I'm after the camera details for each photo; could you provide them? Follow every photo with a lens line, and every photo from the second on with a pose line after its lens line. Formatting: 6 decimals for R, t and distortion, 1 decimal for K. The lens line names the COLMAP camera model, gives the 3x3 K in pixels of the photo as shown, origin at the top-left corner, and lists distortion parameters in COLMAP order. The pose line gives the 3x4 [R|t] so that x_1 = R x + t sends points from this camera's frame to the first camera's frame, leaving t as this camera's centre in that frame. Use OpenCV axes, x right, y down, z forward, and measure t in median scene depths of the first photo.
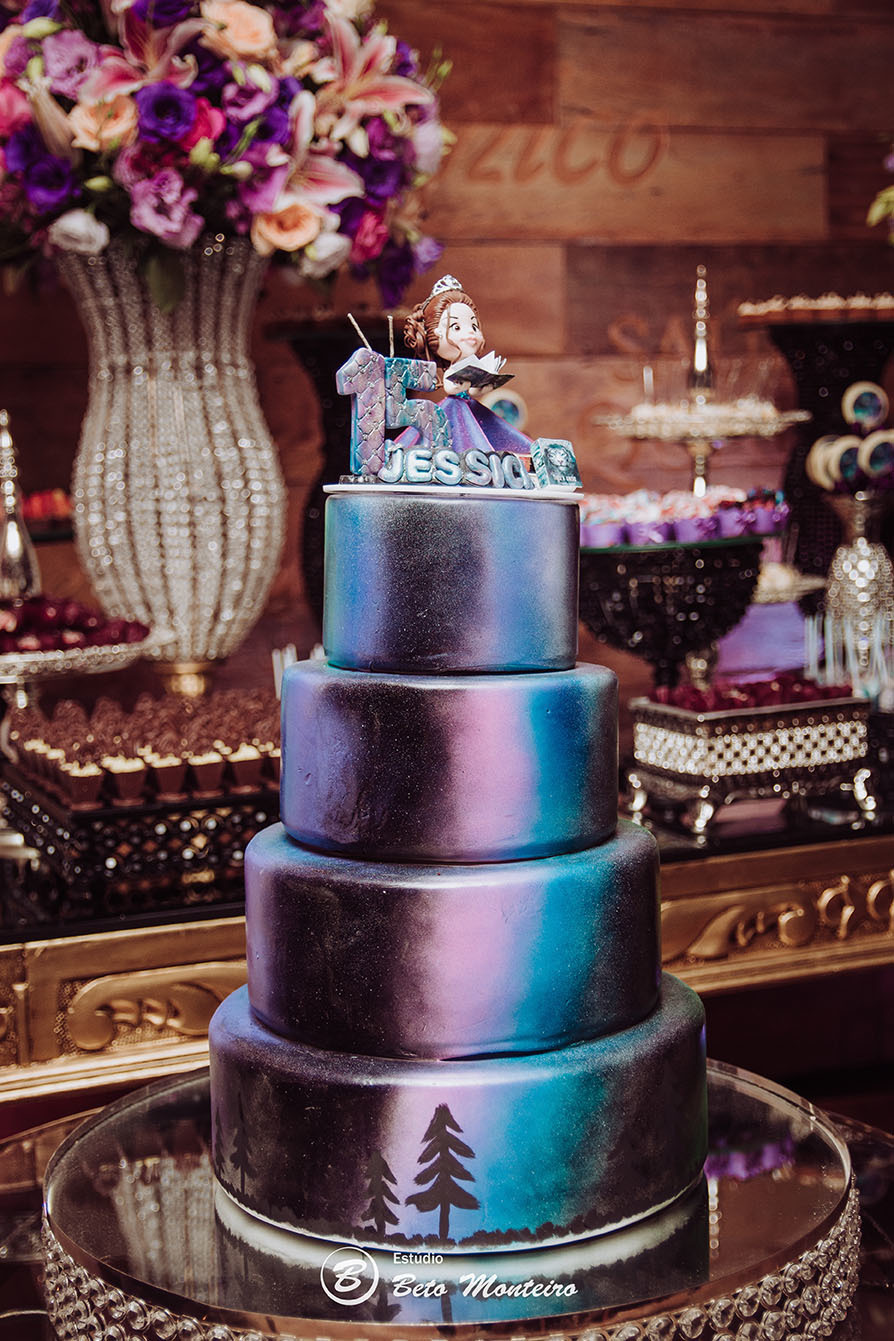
lens RADIAL K [[1842.3, 0, 447.0], [0, 1842.3, 670.5], [0, 0, 1]] dist [-0.017986, -0.058693]
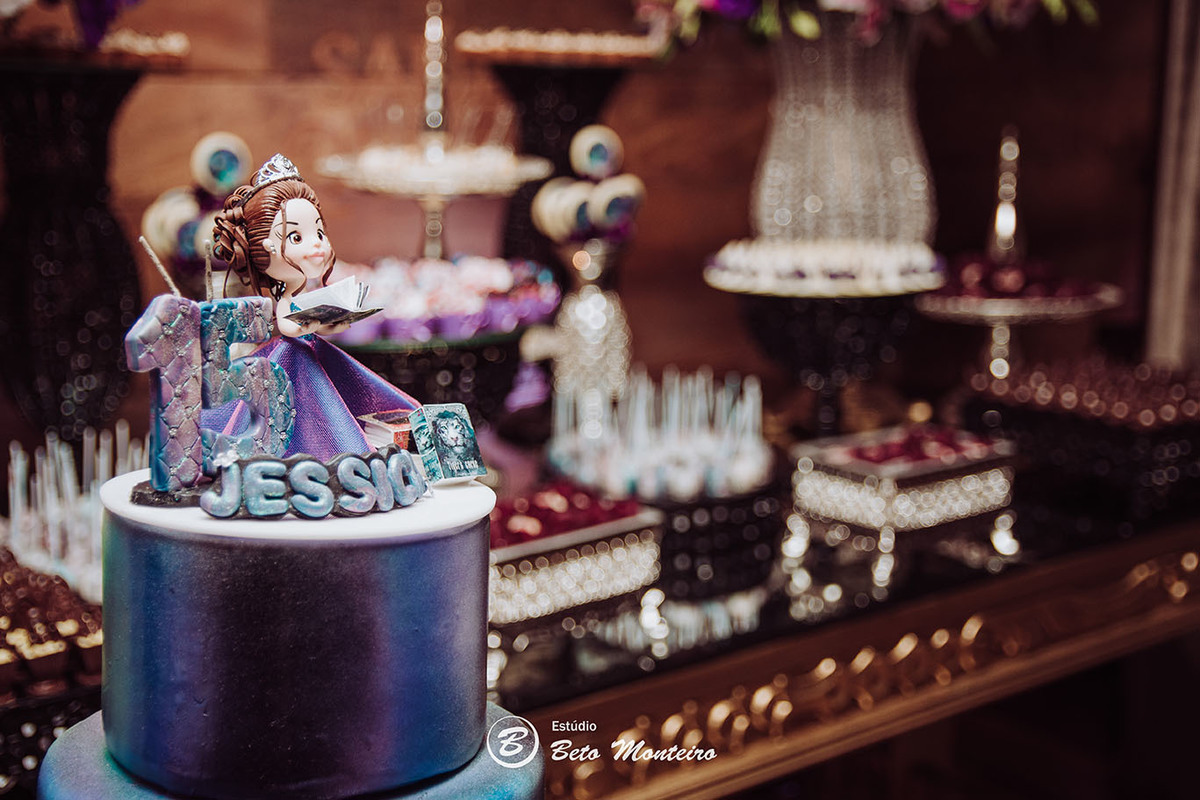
lens RADIAL K [[1648.6, 0, 600.0], [0, 1648.6, 400.0], [0, 0, 1]] dist [-0.017986, -0.058693]
pose [[0.956498, -0.021967, 0.290912, -0.065046], [0.003851, 0.998025, 0.062700, -0.164247], [-0.291715, -0.058852, 0.954693, 0.388787]]
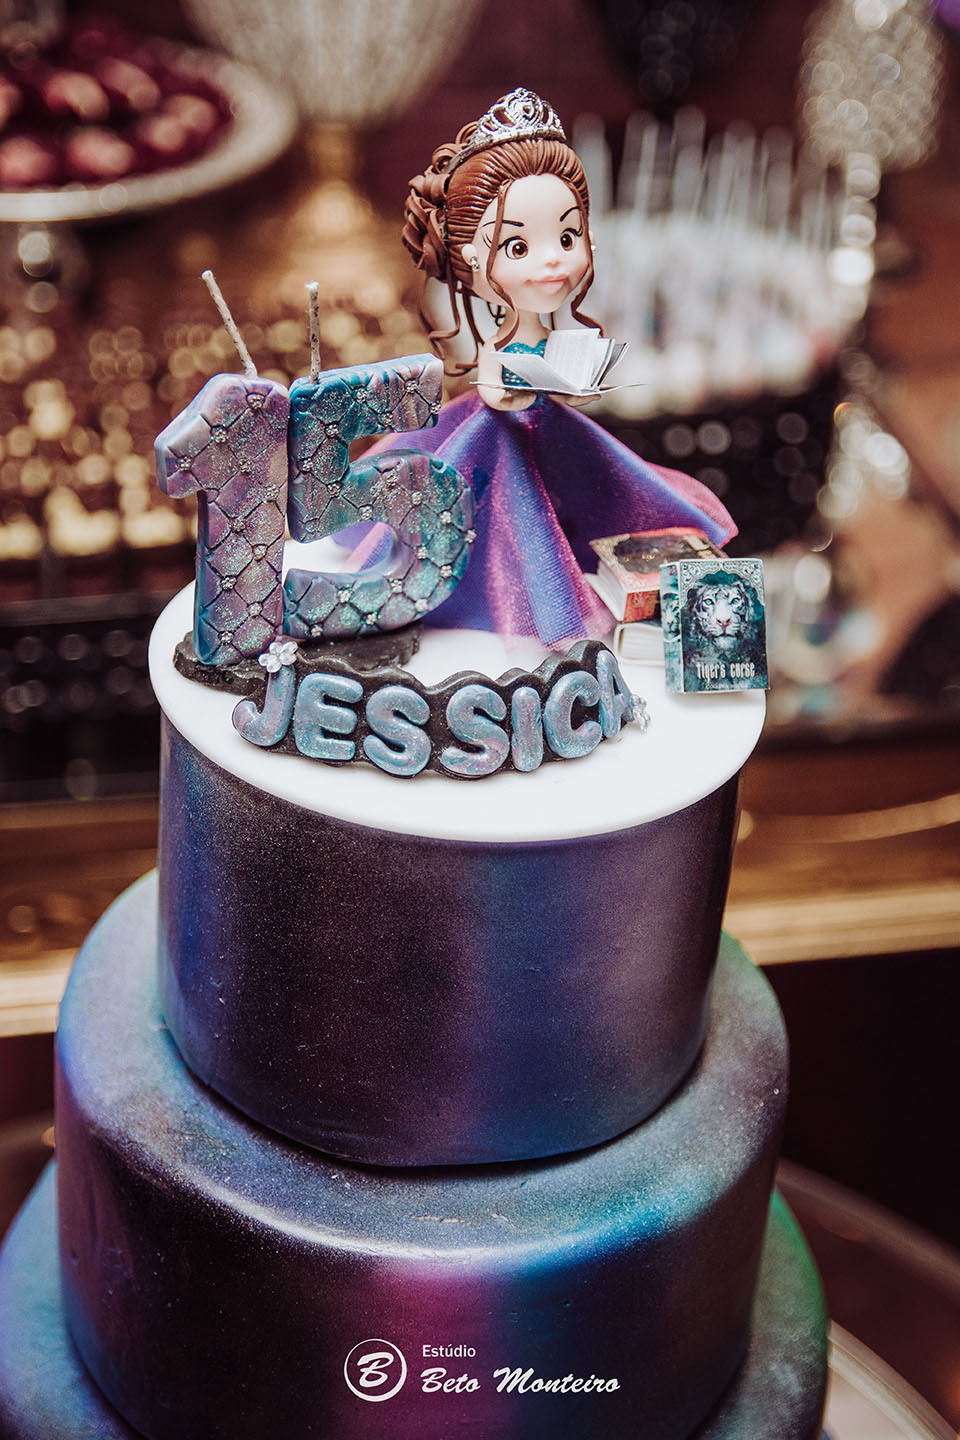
lens RADIAL K [[2320.4, 0, 480.0], [0, 2320.4, 720.0], [0, 0, 1]] dist [-0.023848, -0.066794]
pose [[0.979915, 0.149967, -0.131441, 0.078618], [-0.082635, 0.905247, 0.416773, -0.302140], [0.181489, -0.397541, 0.899457, 0.505262]]
